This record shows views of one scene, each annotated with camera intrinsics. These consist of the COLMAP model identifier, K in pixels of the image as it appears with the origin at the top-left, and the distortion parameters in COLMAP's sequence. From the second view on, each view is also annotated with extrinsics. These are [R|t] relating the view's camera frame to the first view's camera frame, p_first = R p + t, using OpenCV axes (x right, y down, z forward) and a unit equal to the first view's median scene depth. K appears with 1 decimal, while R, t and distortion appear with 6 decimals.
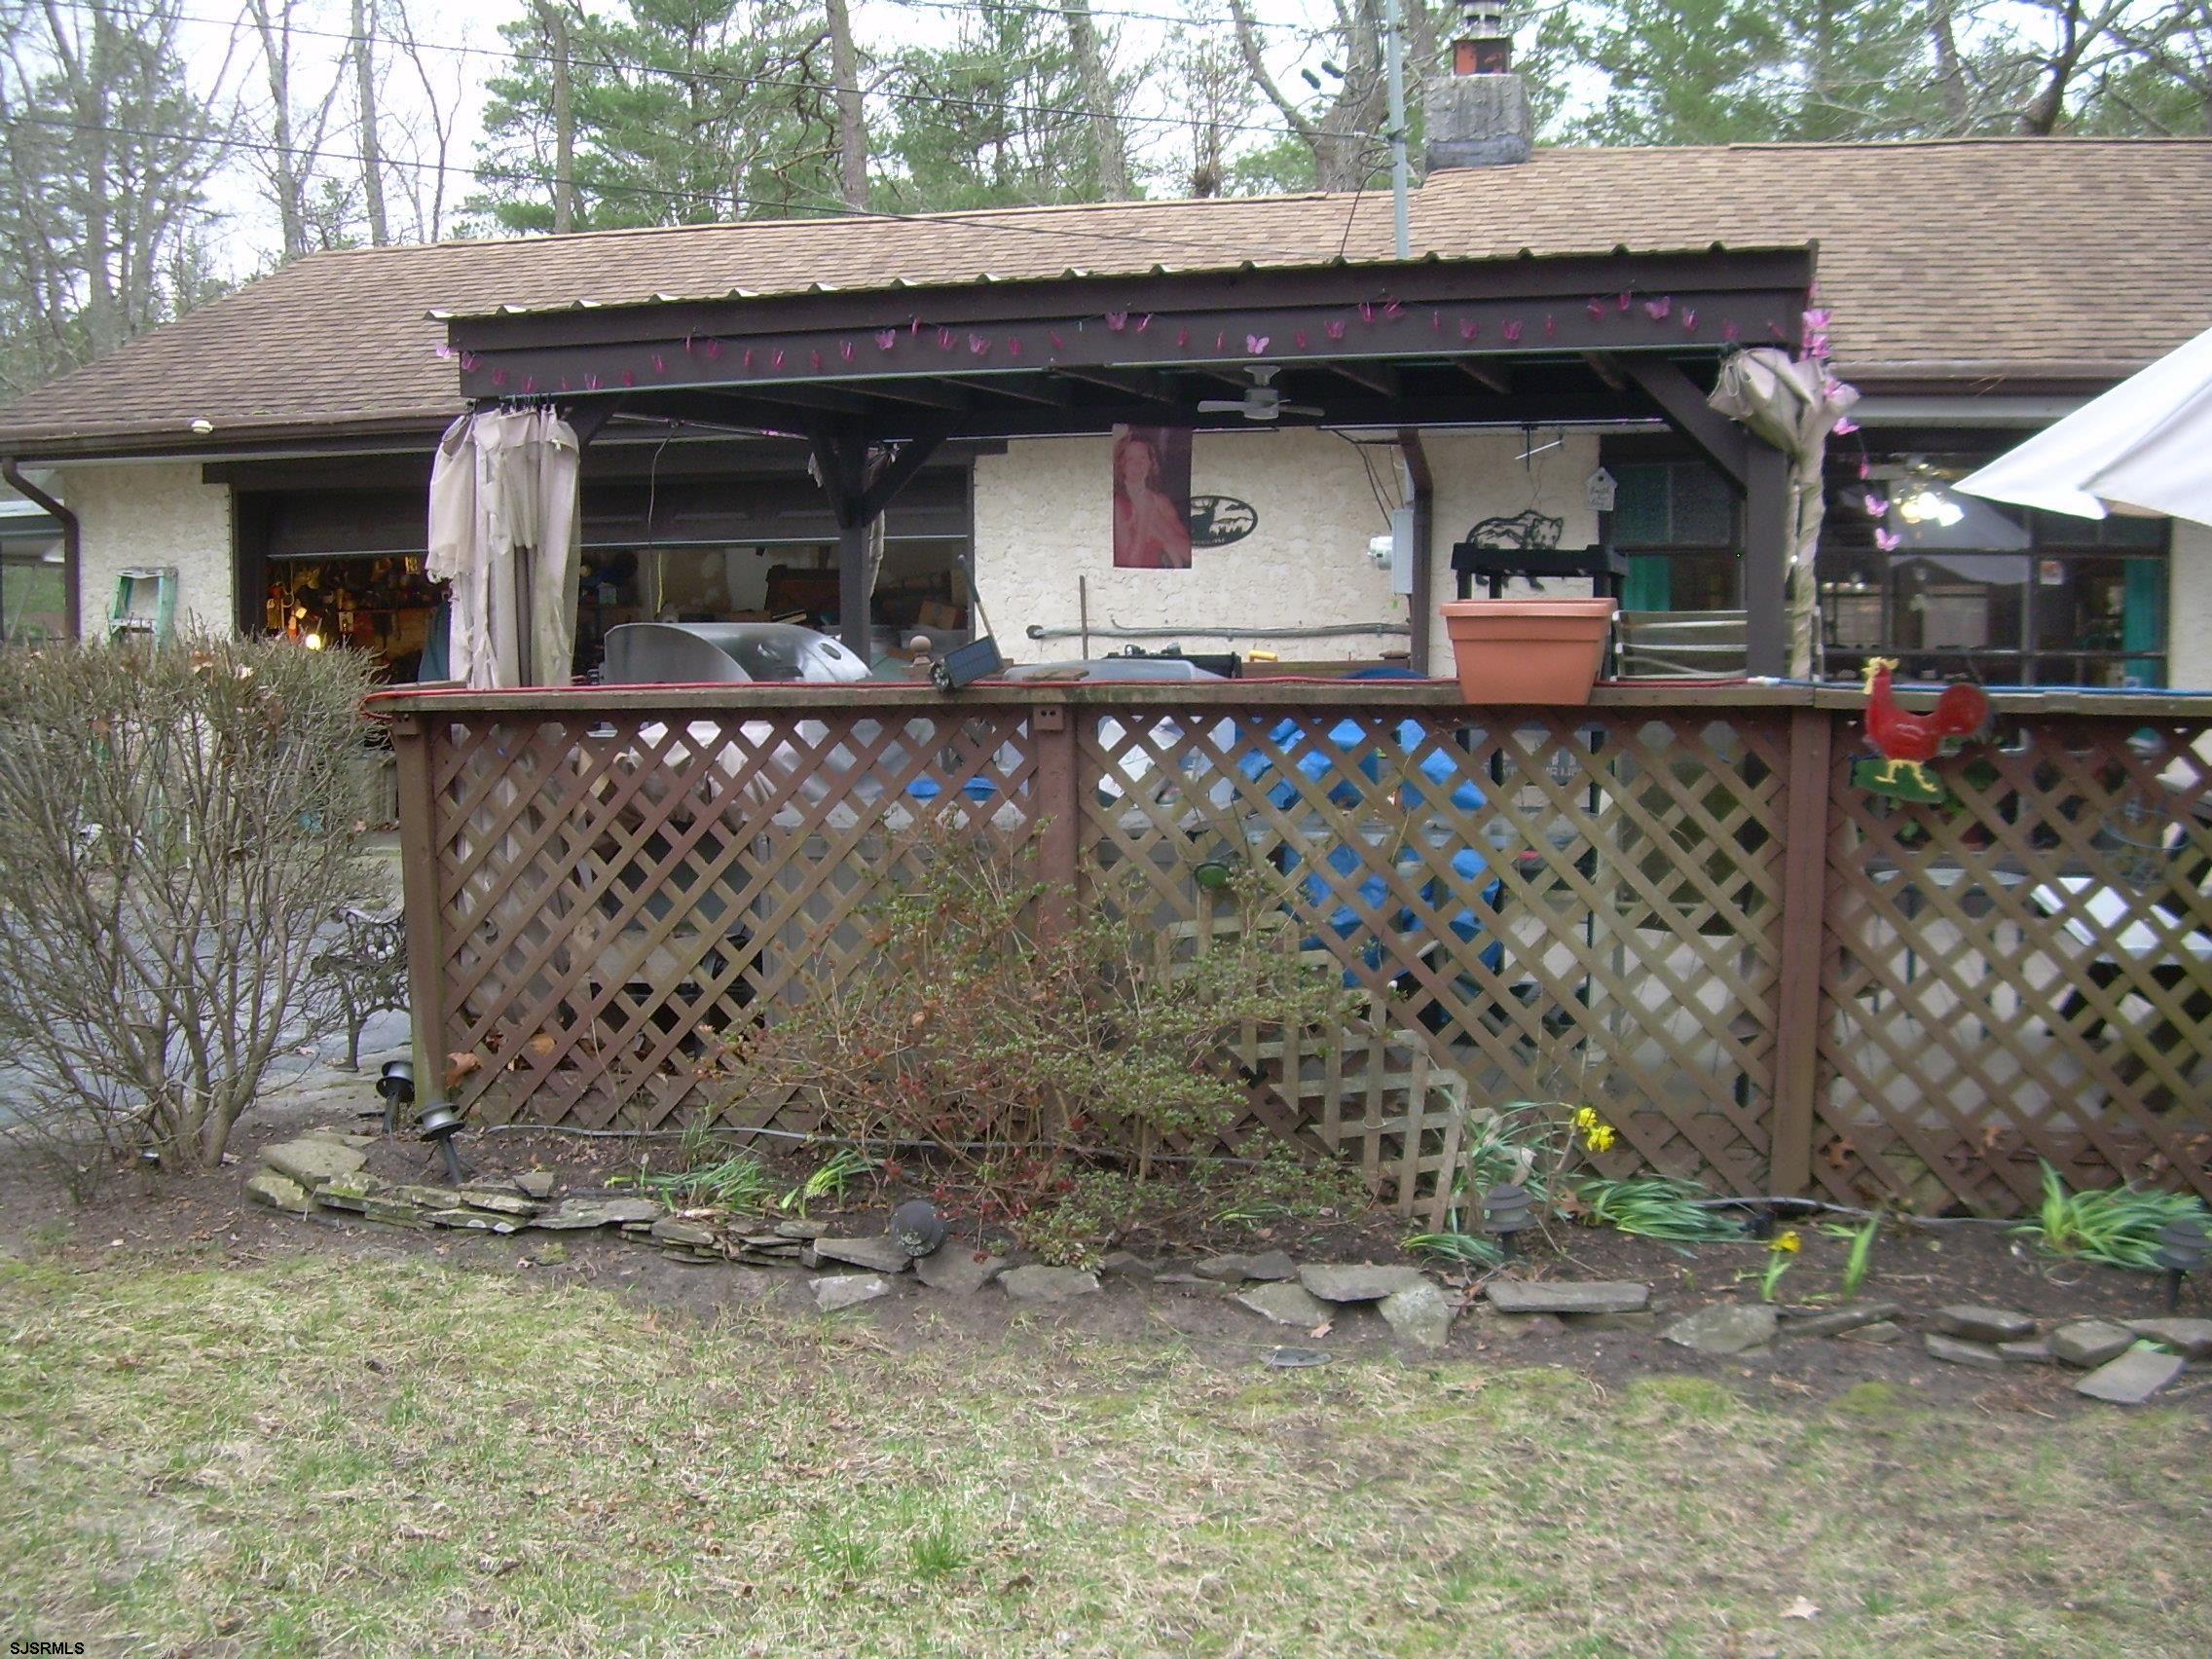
lens RADIAL K [[2487.2, 0, 1110.2], [0, 2487.2, 830.5], [0, 0, 1]] dist [-0.162999, 0.000000]
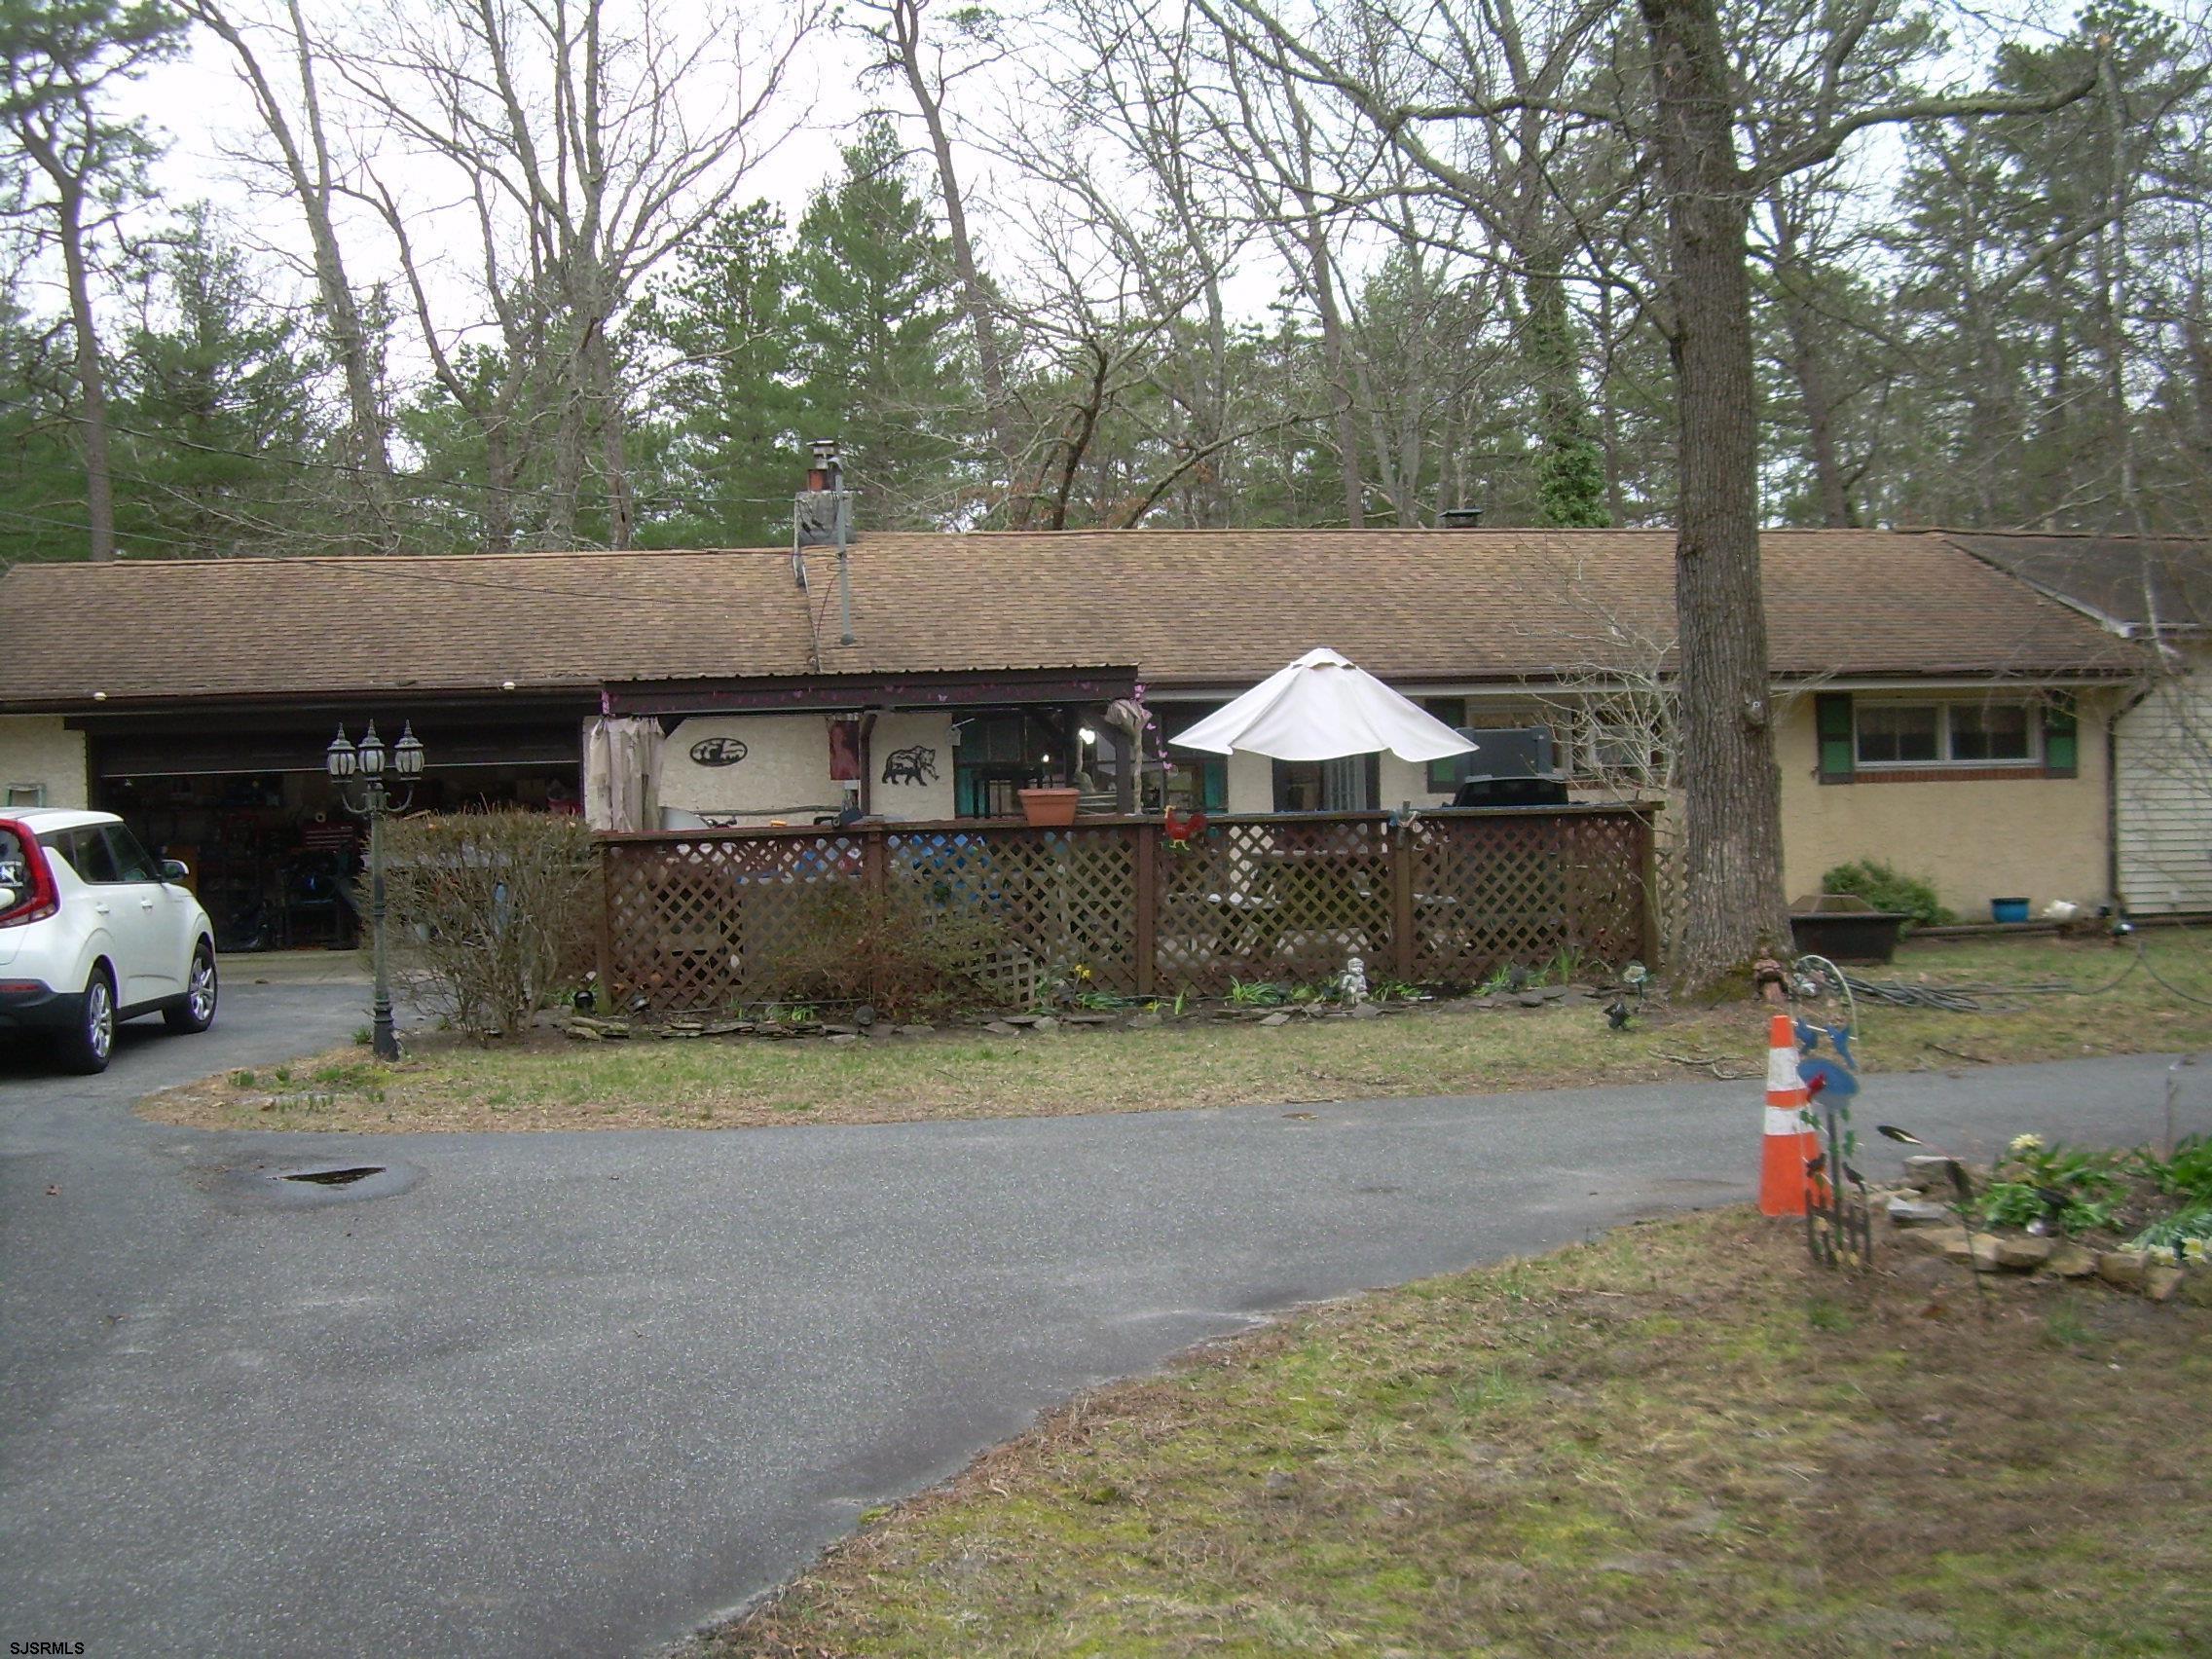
lens RADIAL K [[2487.2, 0, 1102.8], [0, 2487.2, 827.9], [0, 0, 1]] dist [-0.162999, 0.000000]
pose [[0.917594, -0.022803, 0.396865, -0.891666], [0.054577, 0.996126, -0.068952, 0.148886], [-0.393755, 0.084930, 0.915283, -1.608033]]
